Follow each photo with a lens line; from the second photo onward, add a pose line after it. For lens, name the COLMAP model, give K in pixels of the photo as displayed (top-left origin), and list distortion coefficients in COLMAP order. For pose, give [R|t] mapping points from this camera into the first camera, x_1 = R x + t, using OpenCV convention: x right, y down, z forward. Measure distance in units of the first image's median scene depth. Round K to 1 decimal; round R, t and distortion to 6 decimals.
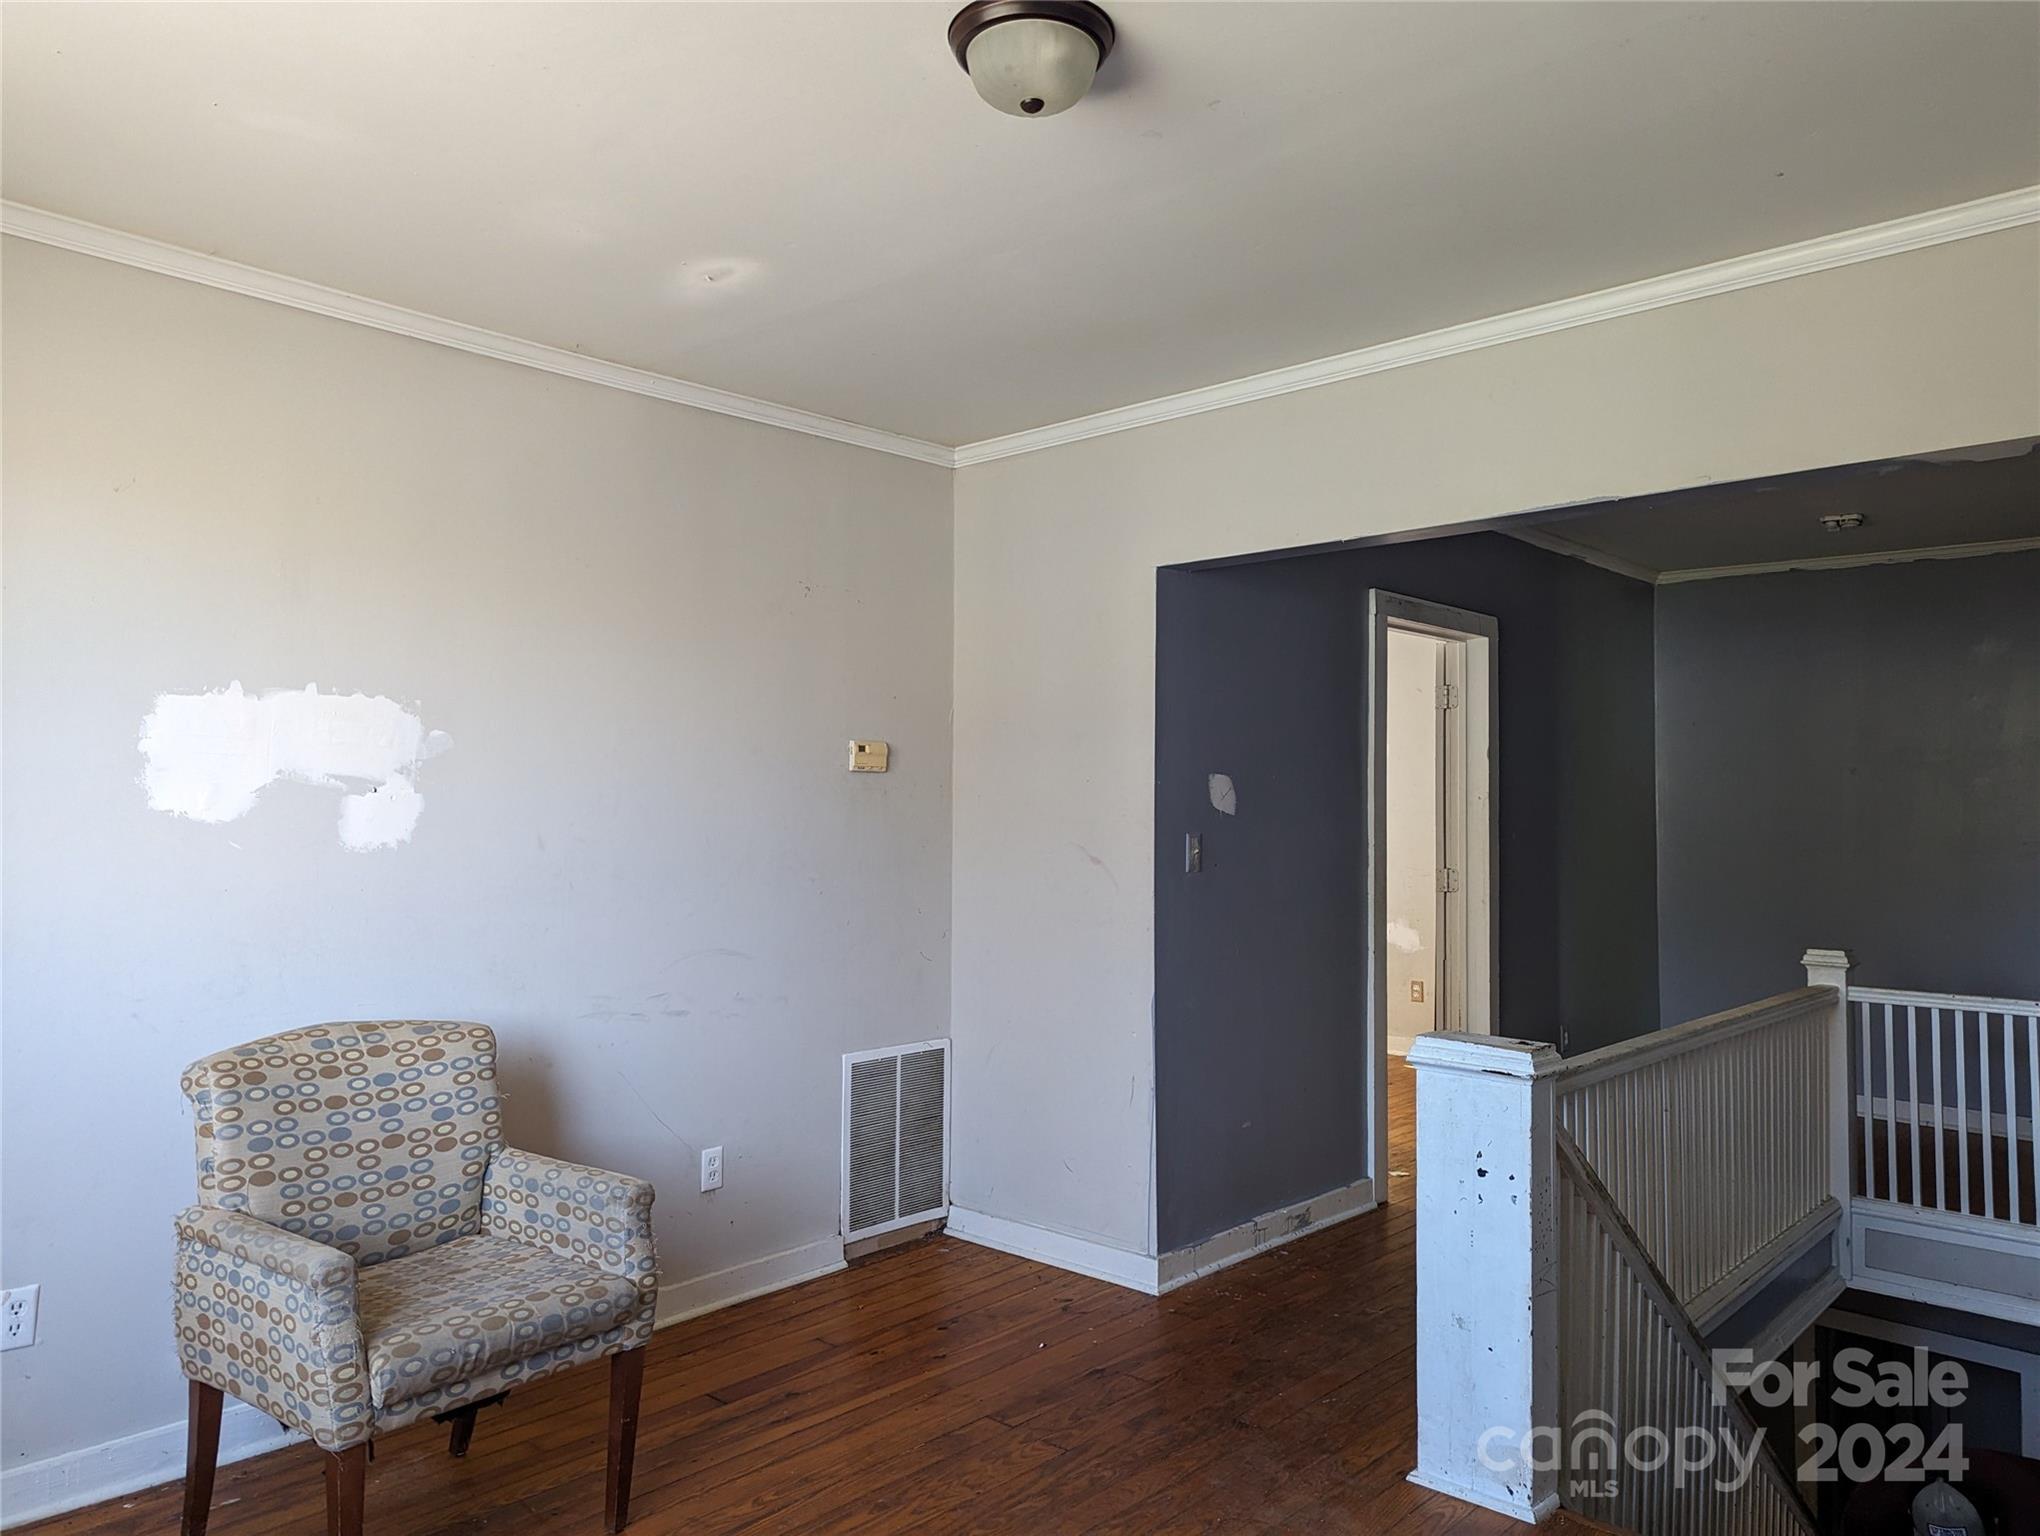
lens RADIAL K [[1438.5, 0, 1018.1], [0, 1438.5, 759.4], [0, 0, 1]] dist [0.045617, -0.001241]
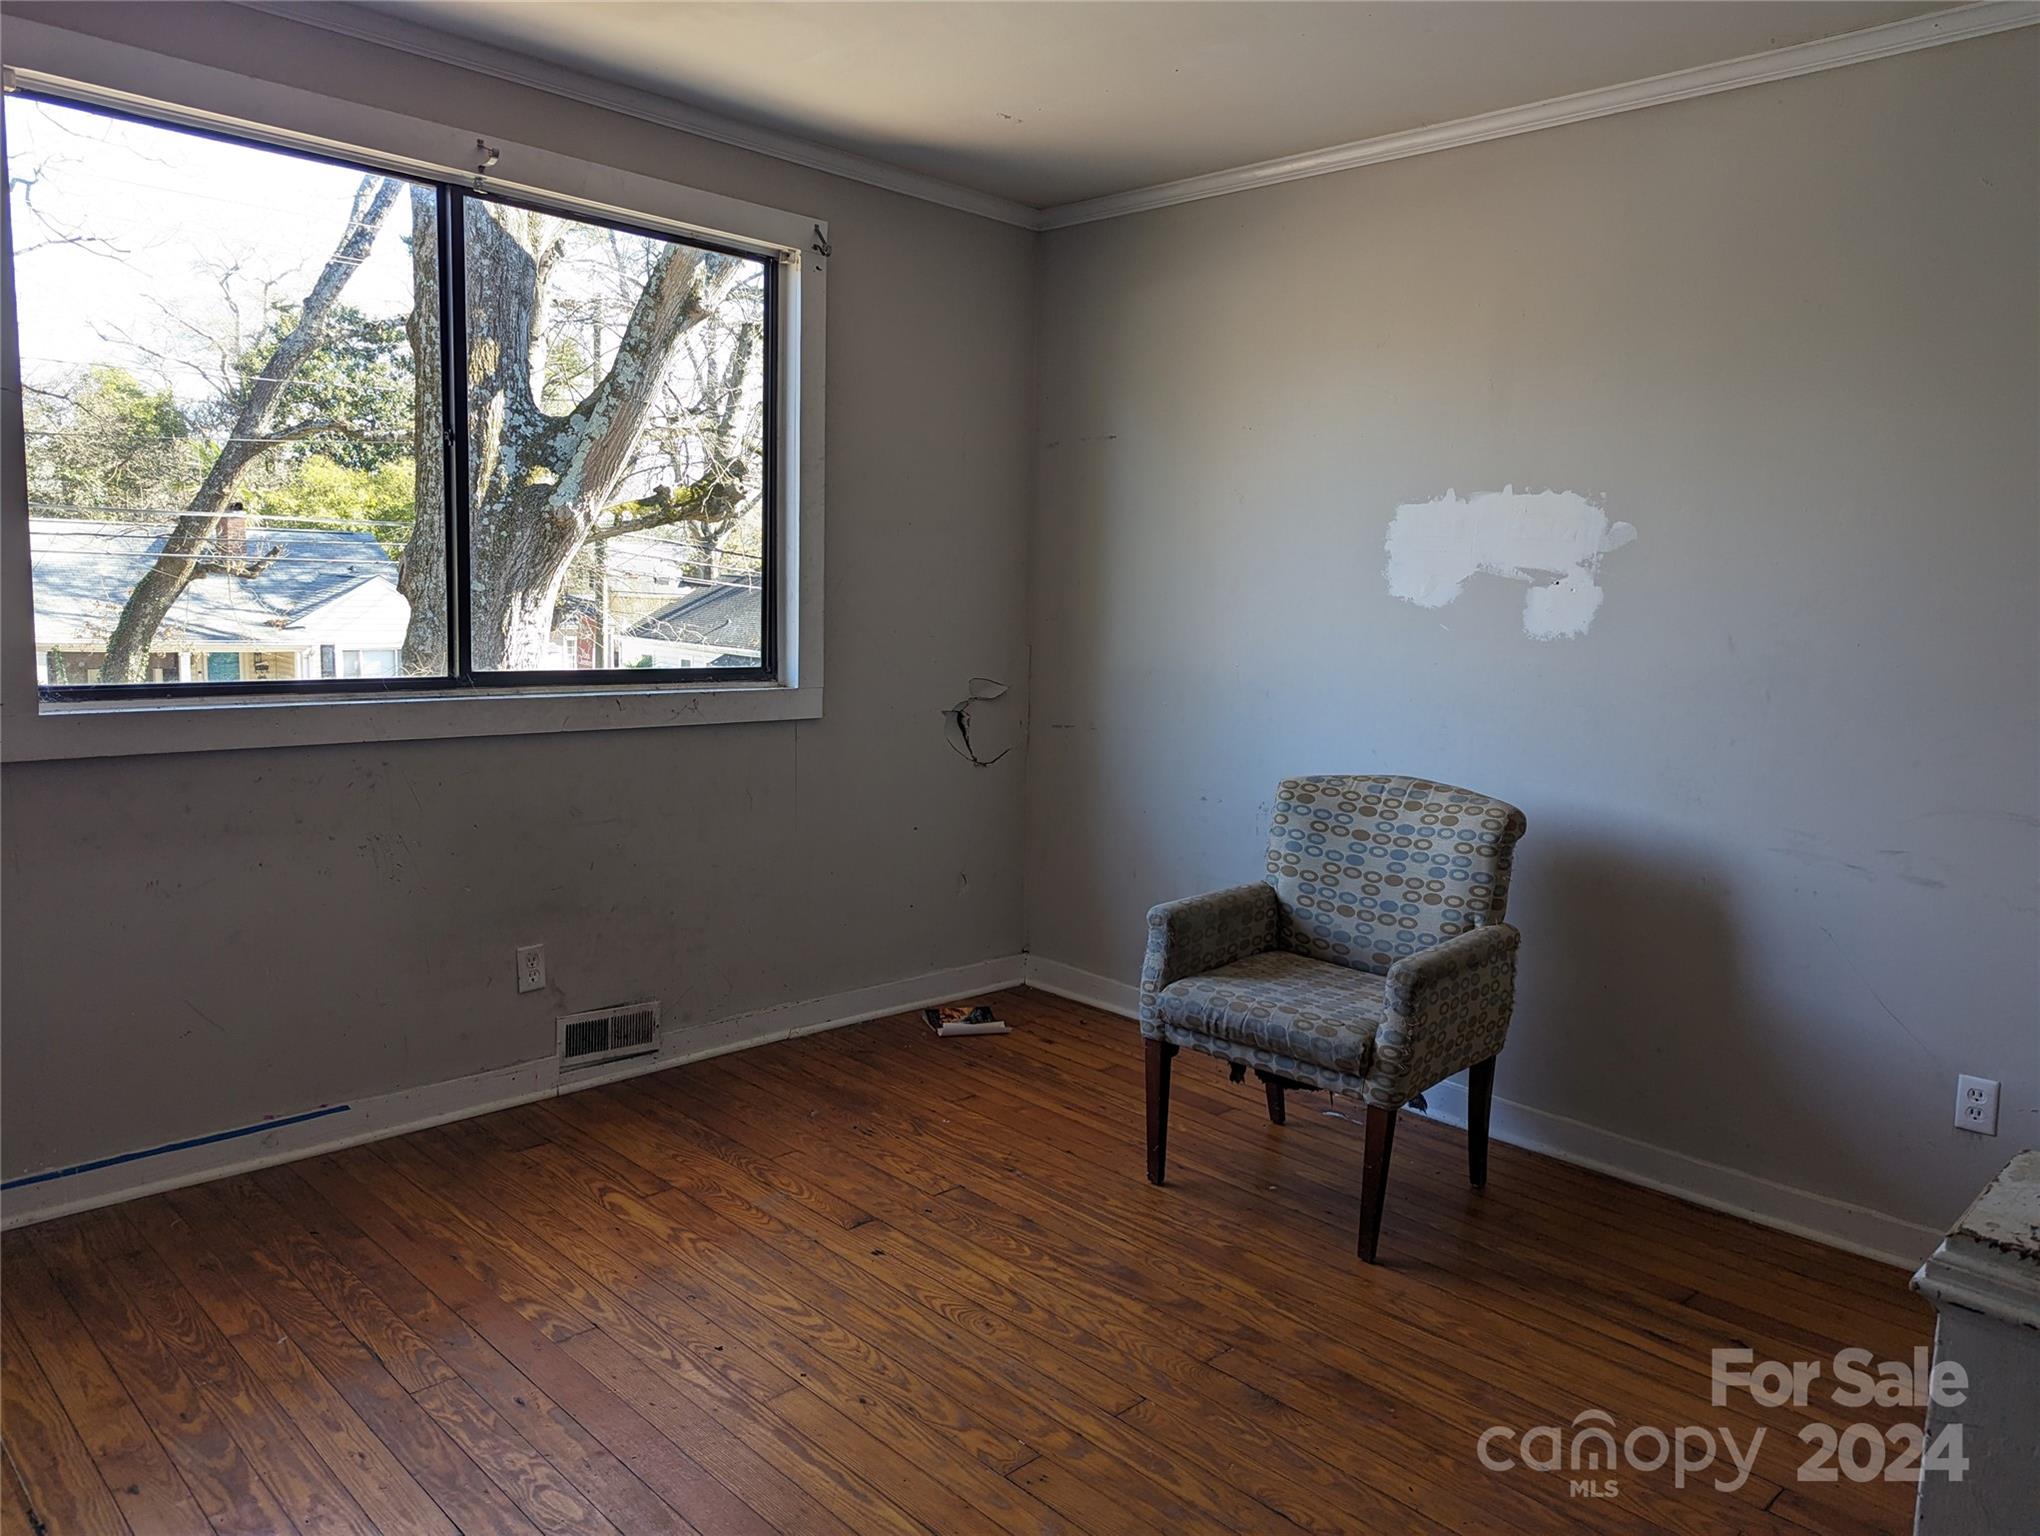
lens RADIAL K [[1438.5, 0, 1011.5], [0, 1438.5, 763.6], [0, 0, 1]] dist [0.045617, -0.001241]
pose [[-0.041291, 0.120730, -0.991826, 0.698365], [-0.000840, 0.992668, 0.120868, 0.027334], [0.999147, 0.005823, -0.040886, 0.711199]]
